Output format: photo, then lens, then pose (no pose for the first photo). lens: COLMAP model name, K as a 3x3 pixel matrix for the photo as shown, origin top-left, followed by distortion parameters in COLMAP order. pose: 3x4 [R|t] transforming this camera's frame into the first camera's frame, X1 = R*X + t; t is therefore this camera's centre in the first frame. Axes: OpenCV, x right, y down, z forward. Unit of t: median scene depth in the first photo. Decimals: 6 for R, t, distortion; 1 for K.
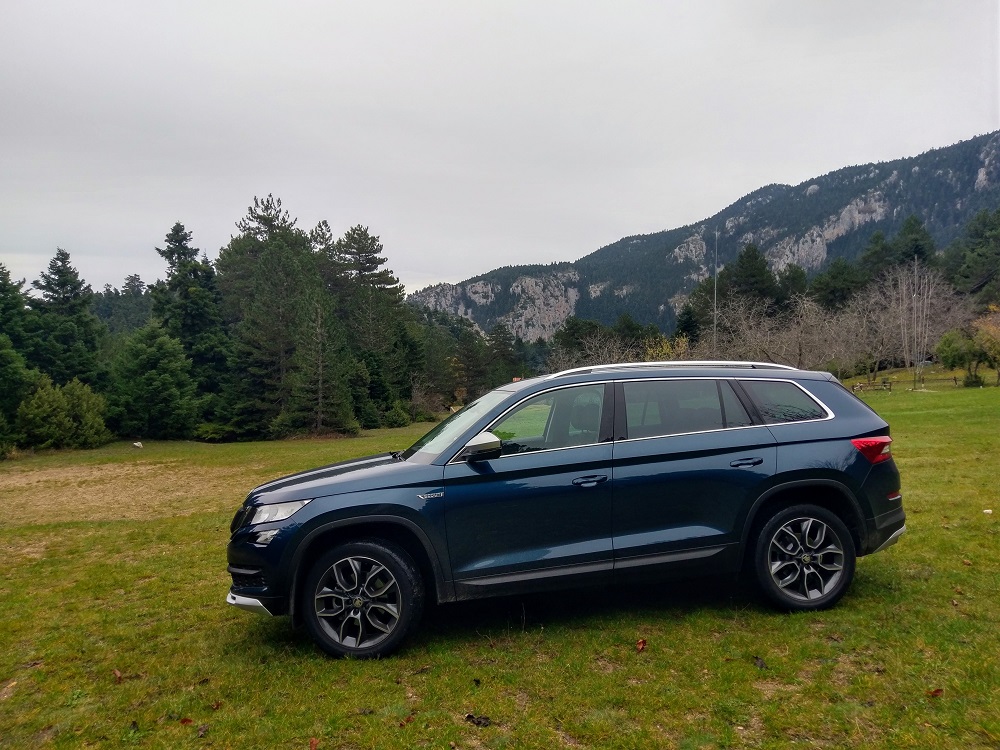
lens RADIAL K [[744.7, 0, 510.5], [0, 744.7, 377.4], [0, 0, 1]] dist [0.034148, -0.003279]
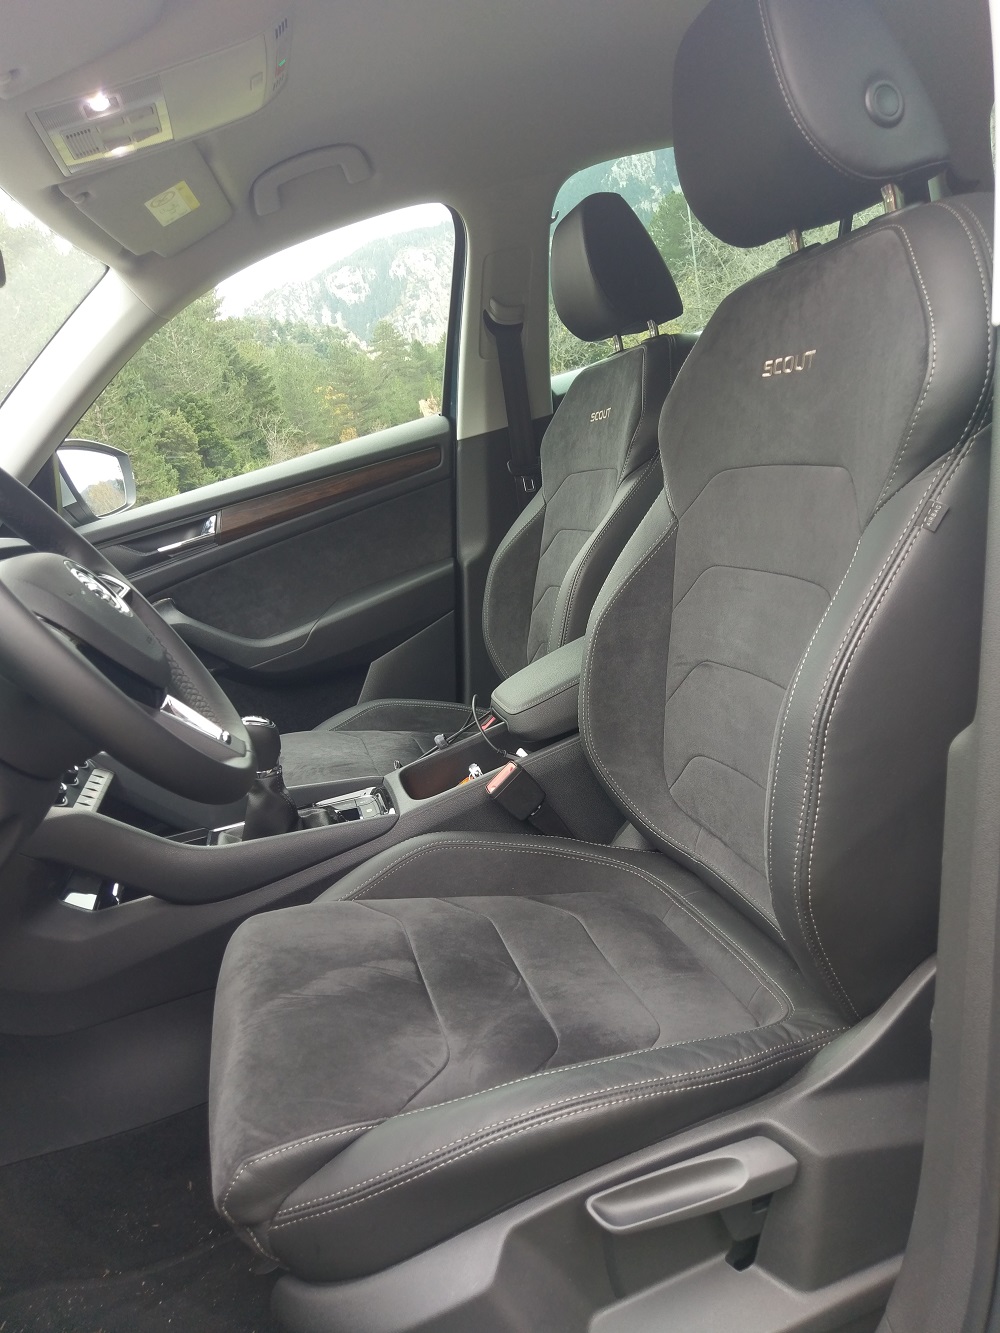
lens RADIAL K [[992.7, 0, 503.9], [0, 992.7, 670.4], [0, 0, 1]] dist [0.034148, -0.003279]
pose [[0.978929, -0.201862, 0.030807, 0.005265], [0.186364, 0.944863, 0.269263, 0.009099], [-0.083462, -0.257848, 0.962574, 0.083014]]
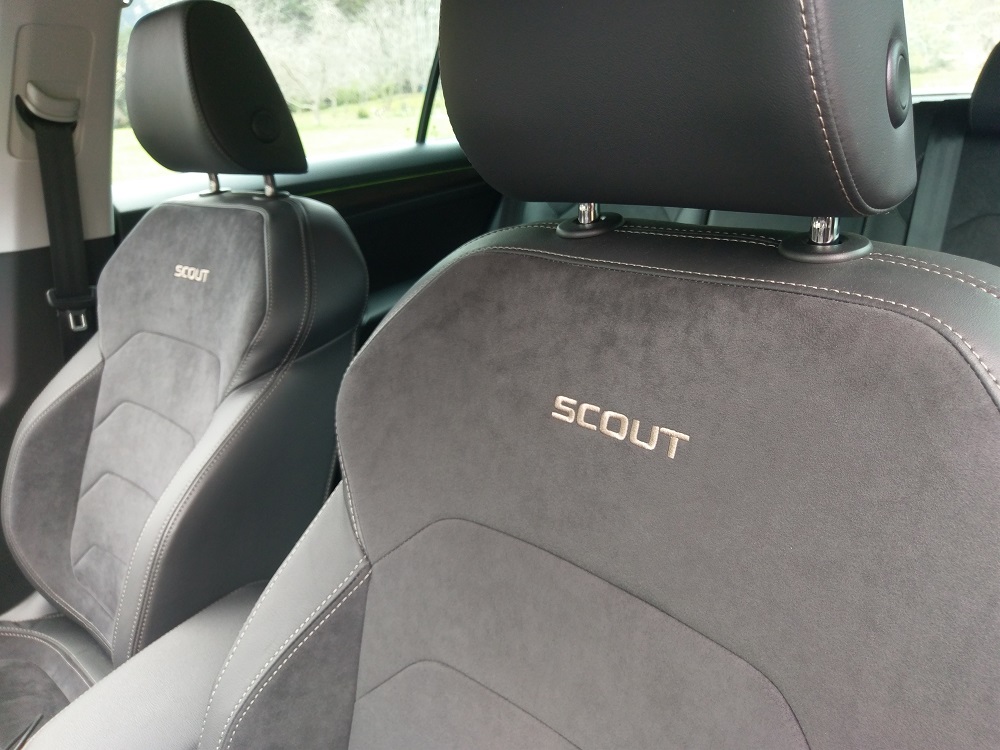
lens RADIAL K [[744.7, 0, 493.5], [0, 744.7, 378.3], [0, 0, 1]] dist [0.034148, -0.003279]
pose [[0.819337, -0.172733, 0.546671, 0.171345], [-0.024092, 0.942317, 0.333854, -0.406900], [-0.572805, -0.286709, 0.767914, 2.076491]]
